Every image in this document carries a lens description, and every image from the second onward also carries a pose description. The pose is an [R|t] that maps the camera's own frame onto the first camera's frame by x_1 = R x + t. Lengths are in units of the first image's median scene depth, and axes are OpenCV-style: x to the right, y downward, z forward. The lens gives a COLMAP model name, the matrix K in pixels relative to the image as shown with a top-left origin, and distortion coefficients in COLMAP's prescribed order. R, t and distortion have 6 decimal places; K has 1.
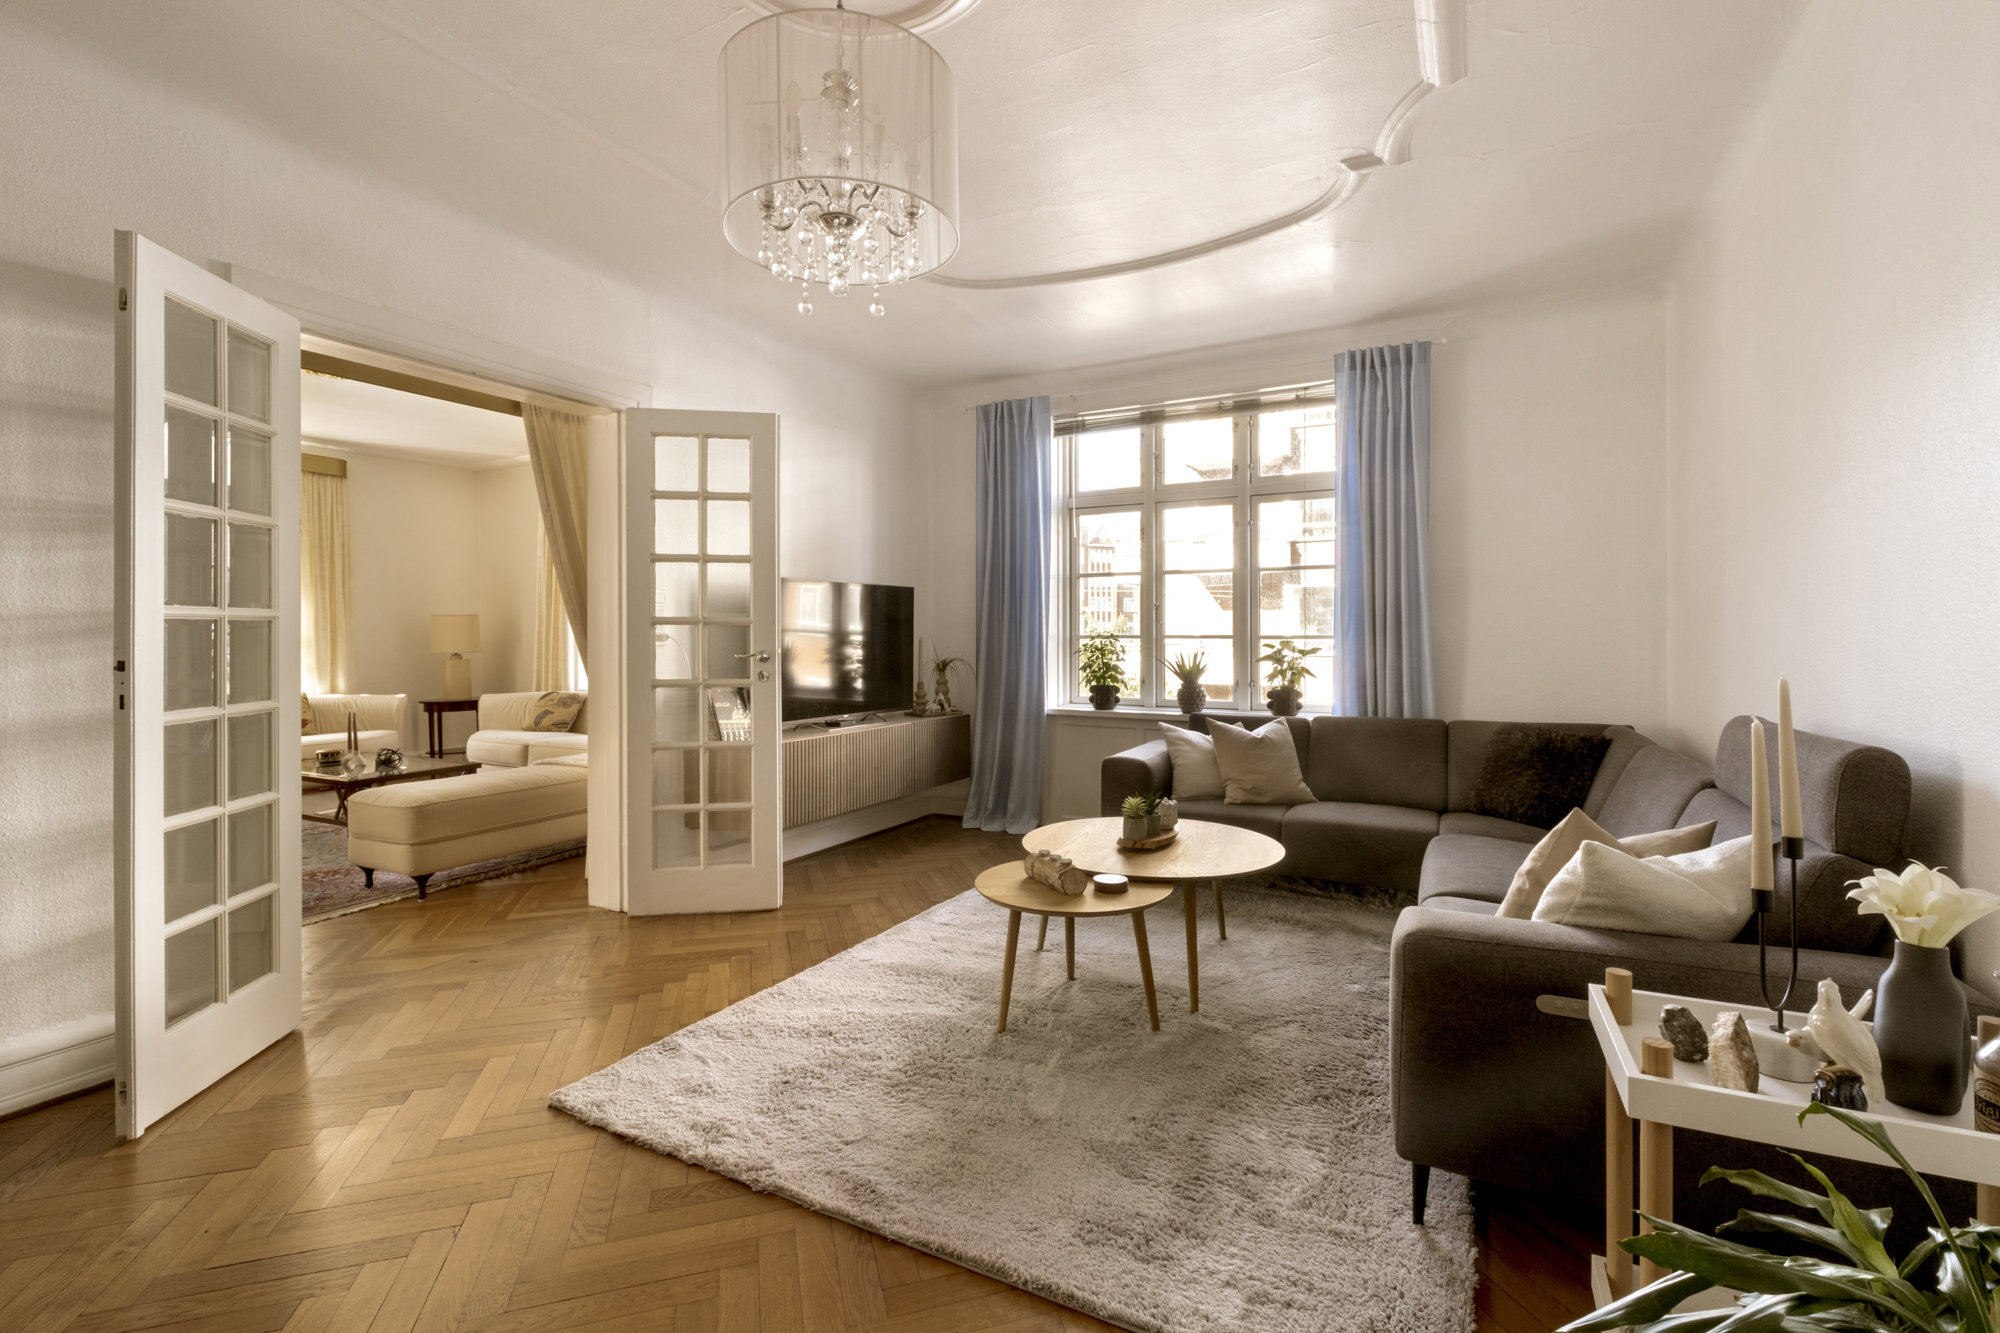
lens RADIAL K [[918.1, 0, 999.1], [0, 918.1, 646.7], [0, 0, 1]] dist [-0.000722, 0.000001]
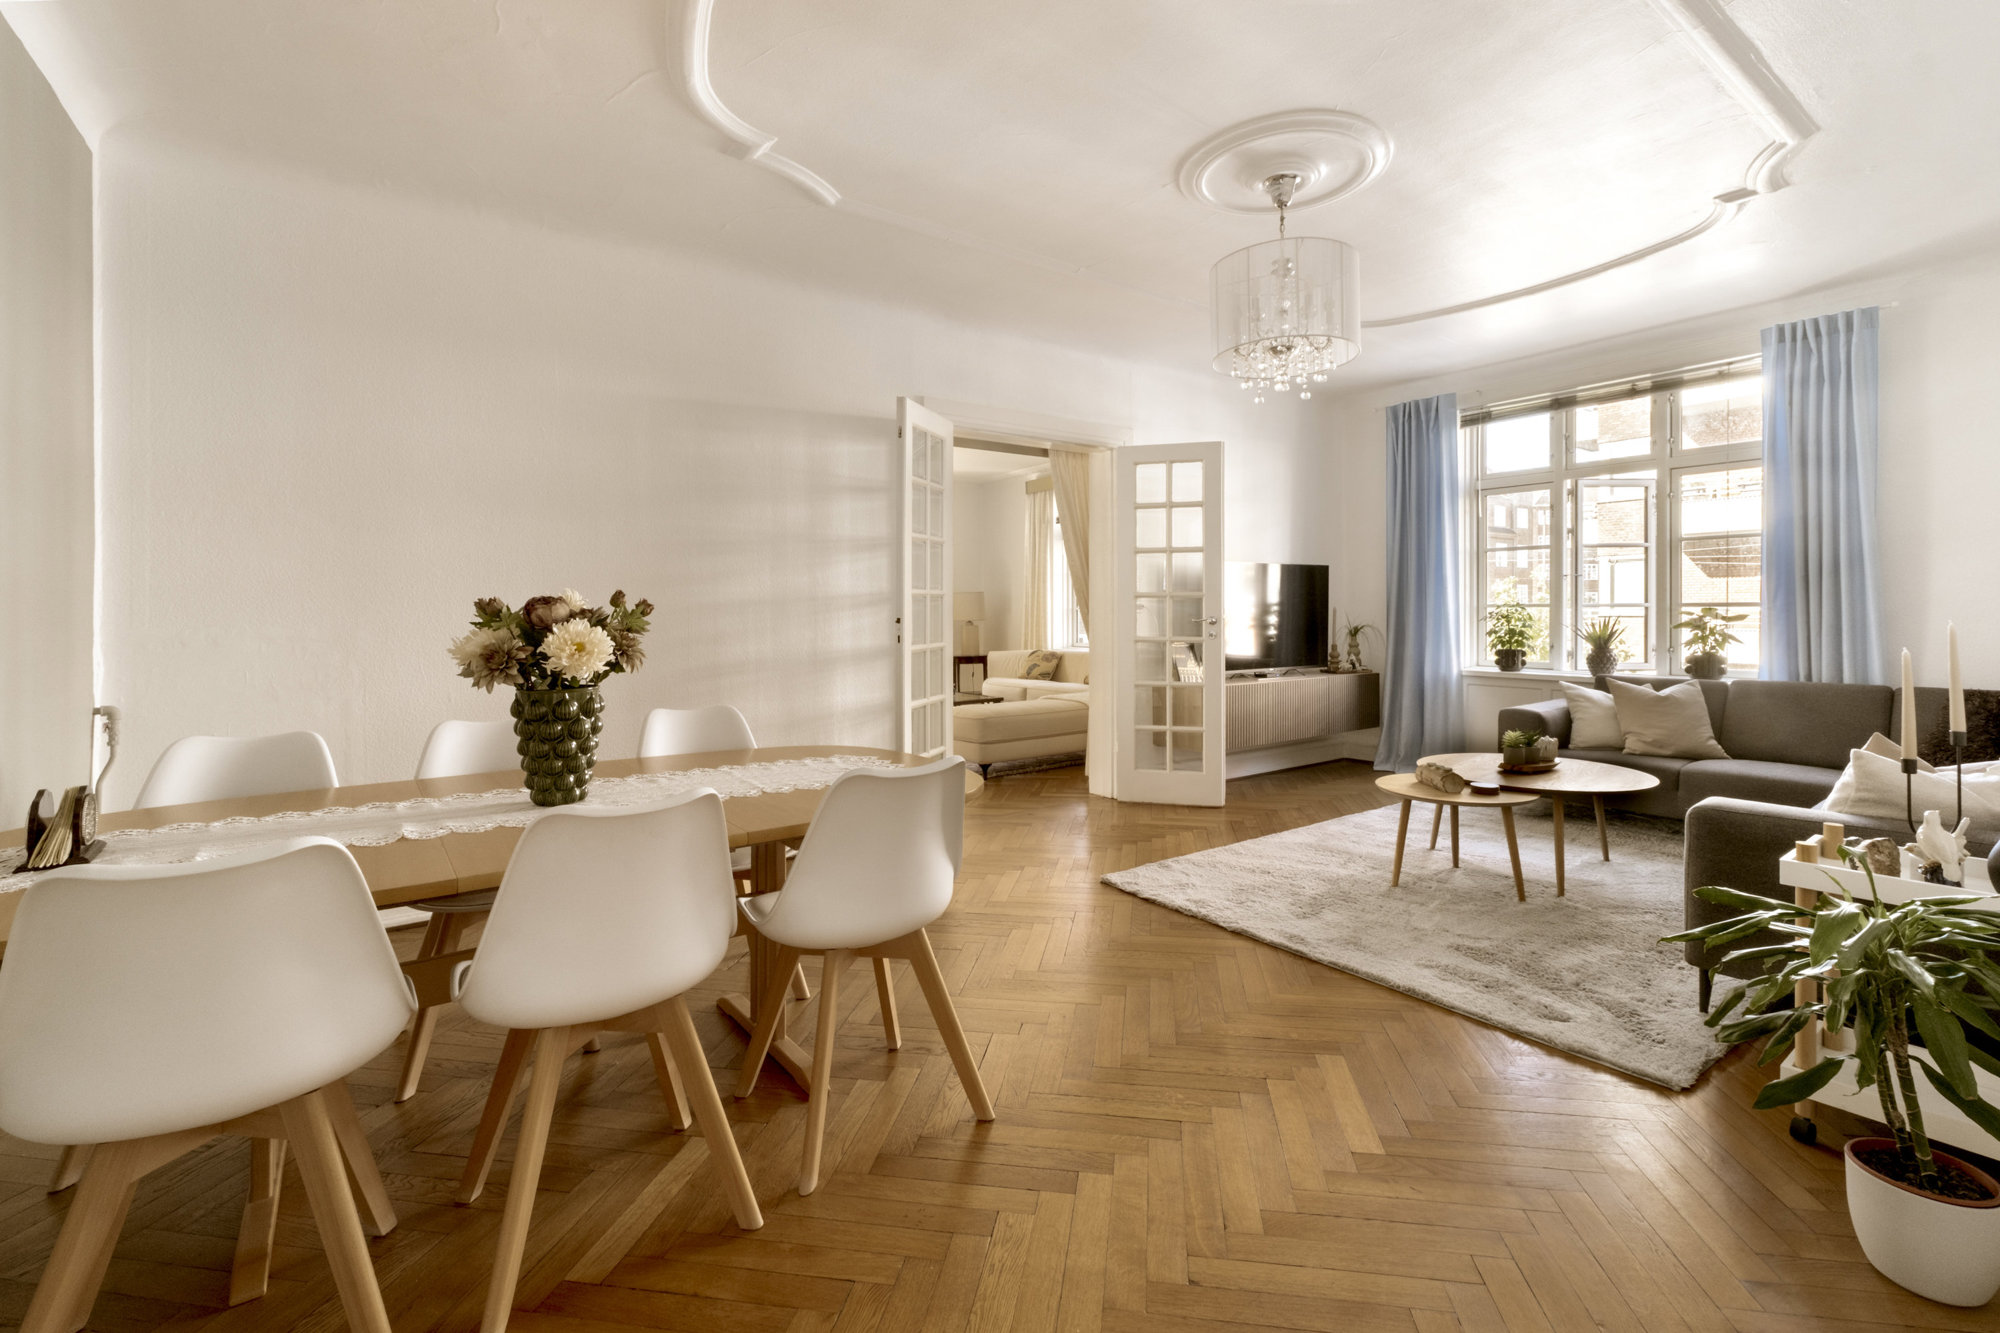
lens RADIAL K [[895.5, 0, 1011.5], [0, 895.5, 626.7], [0, 0, 1]] dist [-0.000070, -0.000158]
pose [[0.908221, 0.004176, -0.418469, 0.024323], [-0.001028, 0.999969, 0.007747, 0.008529], [0.418489, -0.006606, 0.908198, -0.278397]]
